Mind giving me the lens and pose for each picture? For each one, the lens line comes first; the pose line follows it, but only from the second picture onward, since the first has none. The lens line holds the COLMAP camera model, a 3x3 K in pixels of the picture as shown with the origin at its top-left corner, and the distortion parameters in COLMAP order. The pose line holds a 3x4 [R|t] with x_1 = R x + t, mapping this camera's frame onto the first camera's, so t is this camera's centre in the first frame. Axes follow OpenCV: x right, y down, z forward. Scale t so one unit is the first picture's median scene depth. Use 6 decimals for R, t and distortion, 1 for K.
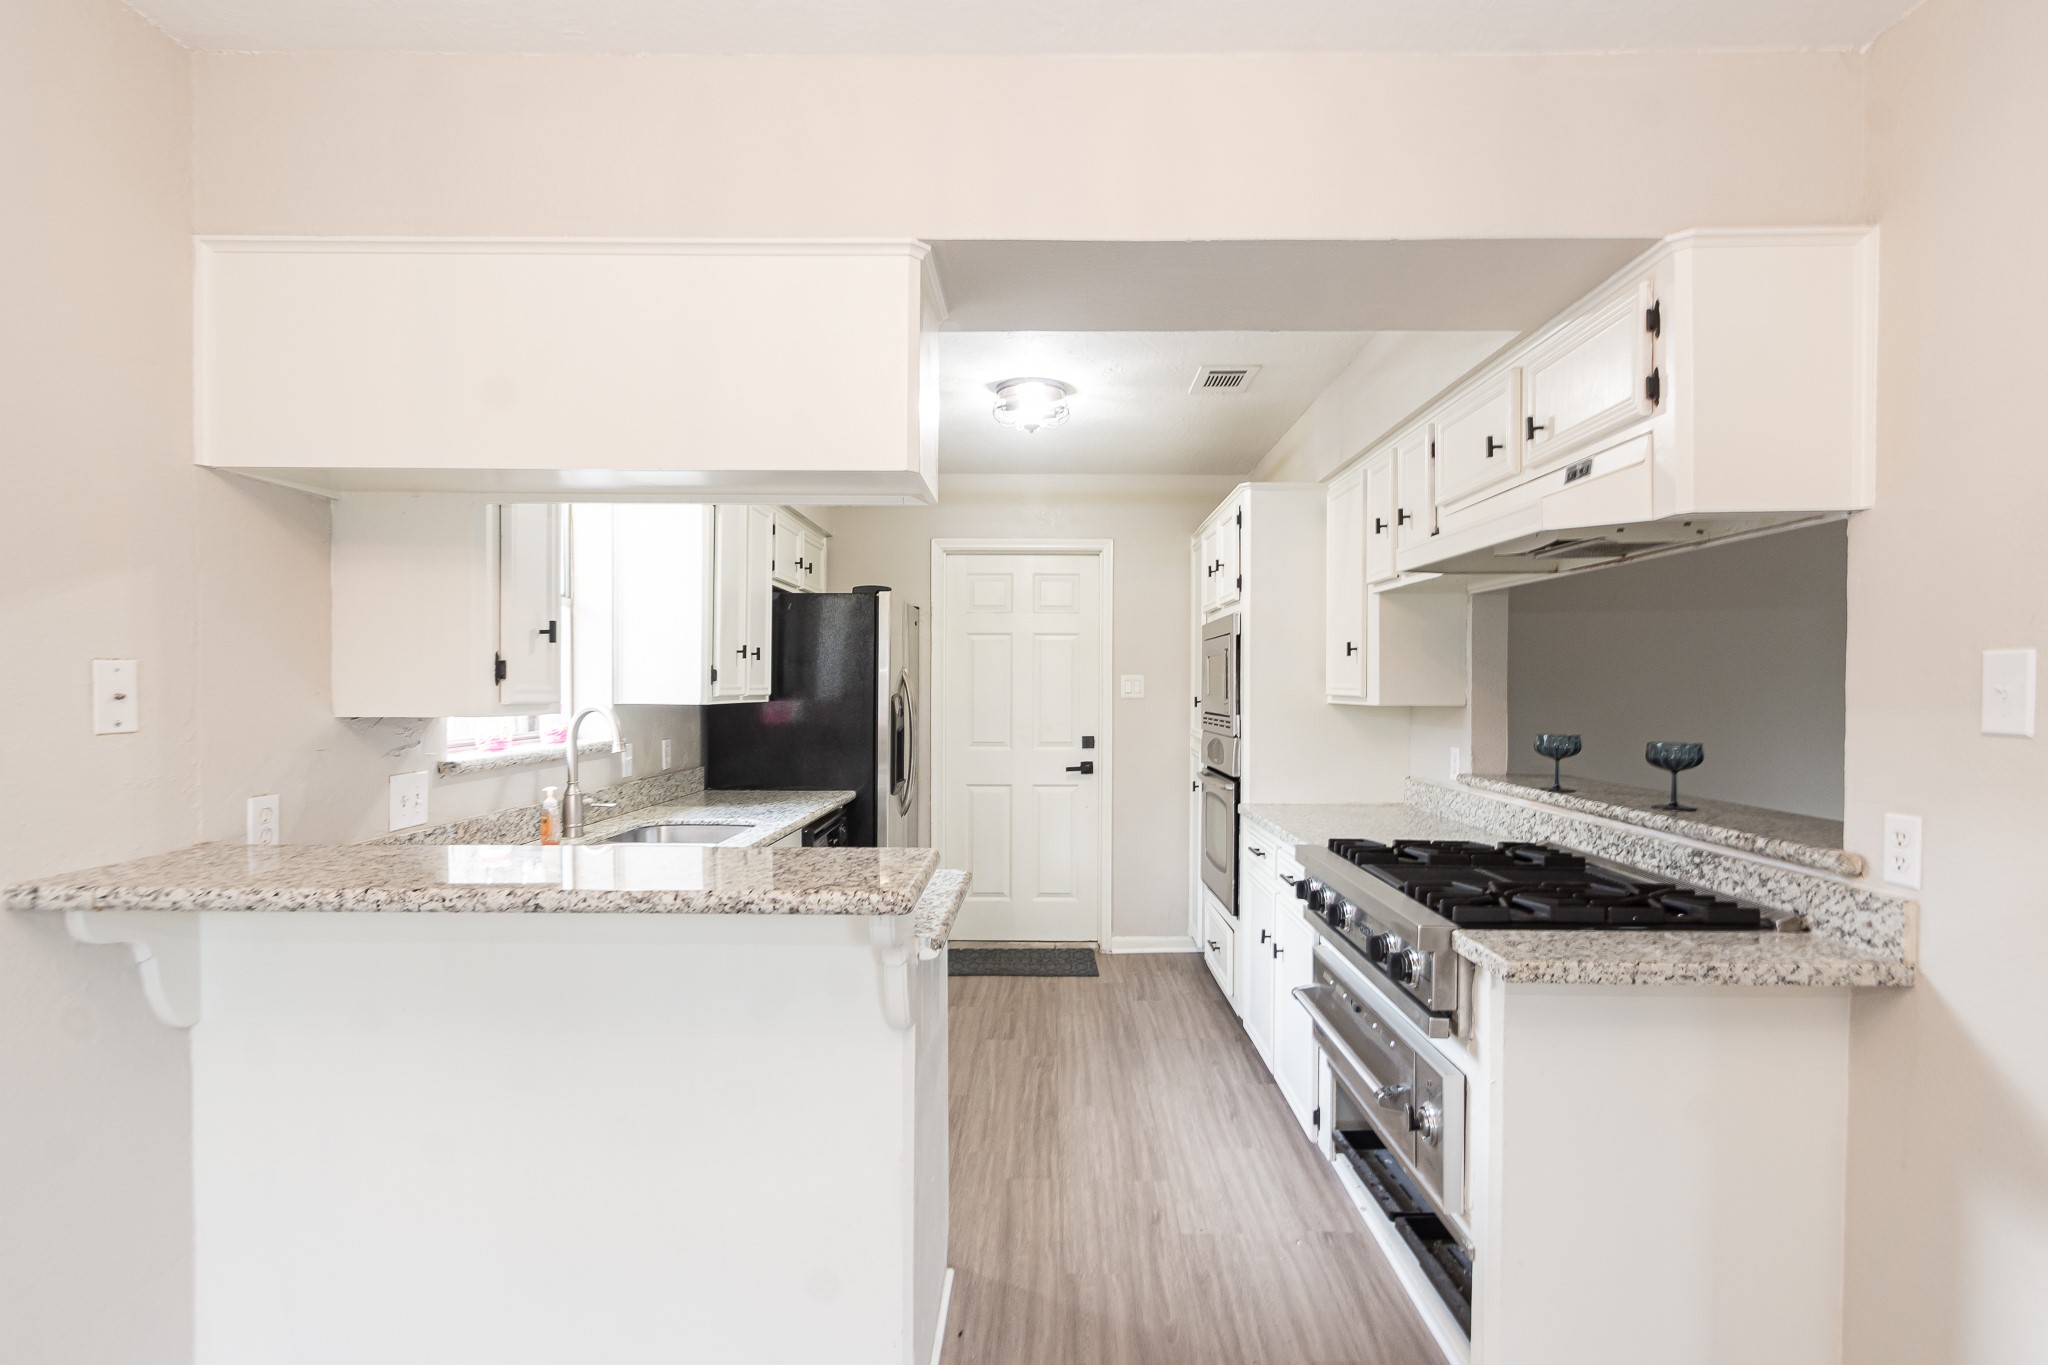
lens RADIAL K [[1071.5, 0, 1024.0], [0, 1071.5, 682.5], [0, 0, 1]] dist [-0.000159, -0.000387]
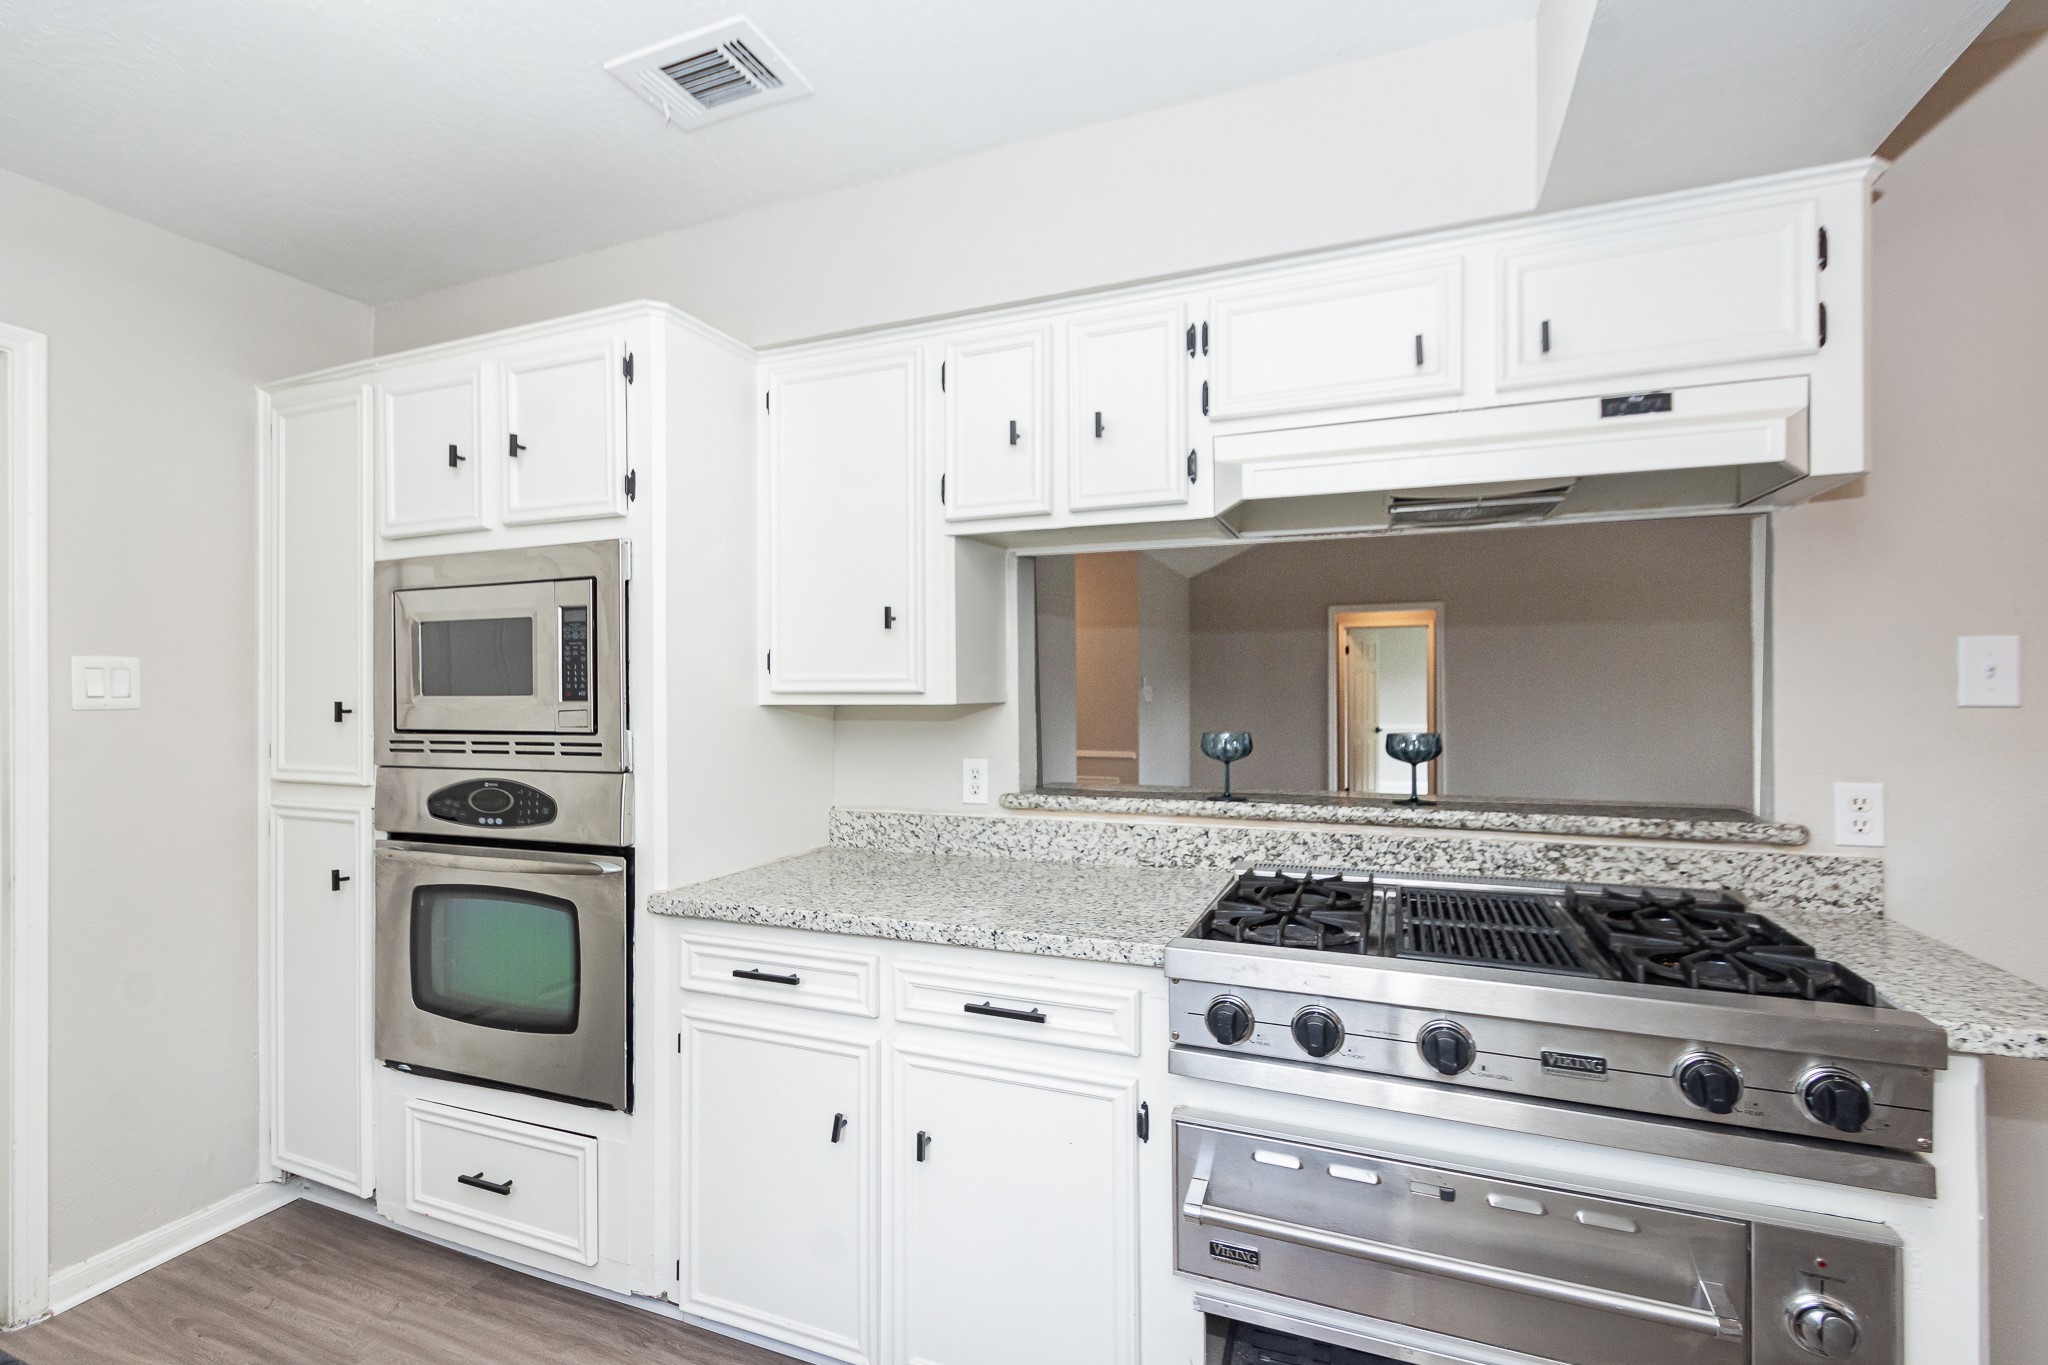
lens RADIAL K [[897.6, 0, 1023.1], [0, 897.6, 689.3], [0, 0, 1]] dist [0.002641, -0.000139]
pose [[0.335578, 0.001574, 0.942011, -0.264702], [0.003170, 0.999991, -0.002801, 0.019459], [-0.942007, 0.003926, 0.335570, 1.122663]]
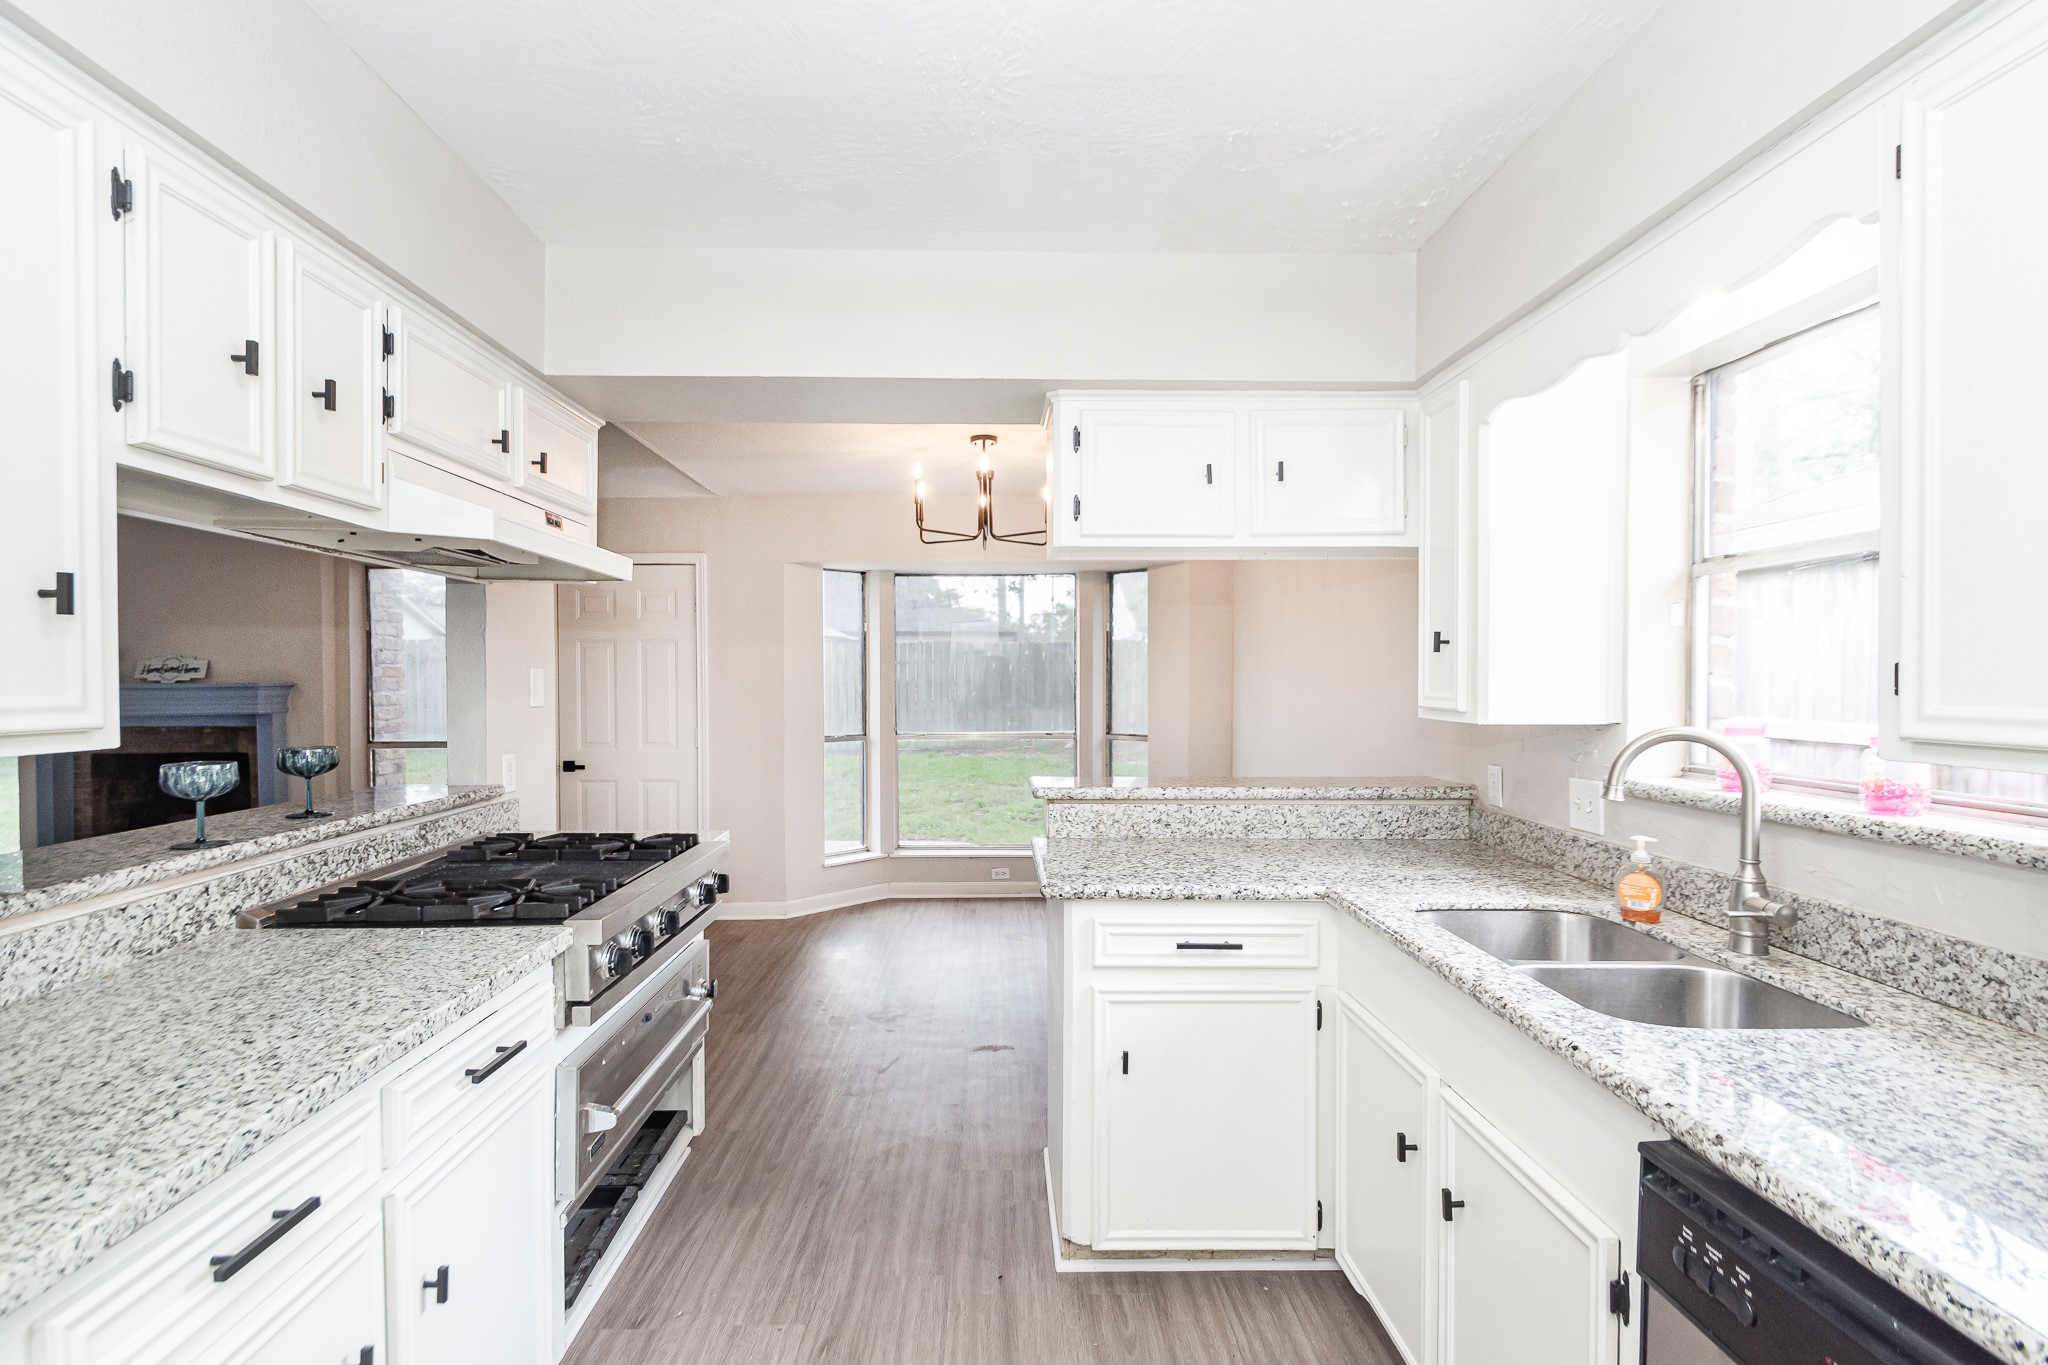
lens RADIAL K [[927.0, 0, 1024.0], [0, 927.0, 682.5], [0, 0, 1]] dist [0.001657, -0.000237]
pose [[-0.998178, -0.005355, -0.060096, 0.020799], [-0.005512, 0.999982, 0.002438, -0.007602], [0.060081, 0.002765, -0.998190, 1.980597]]
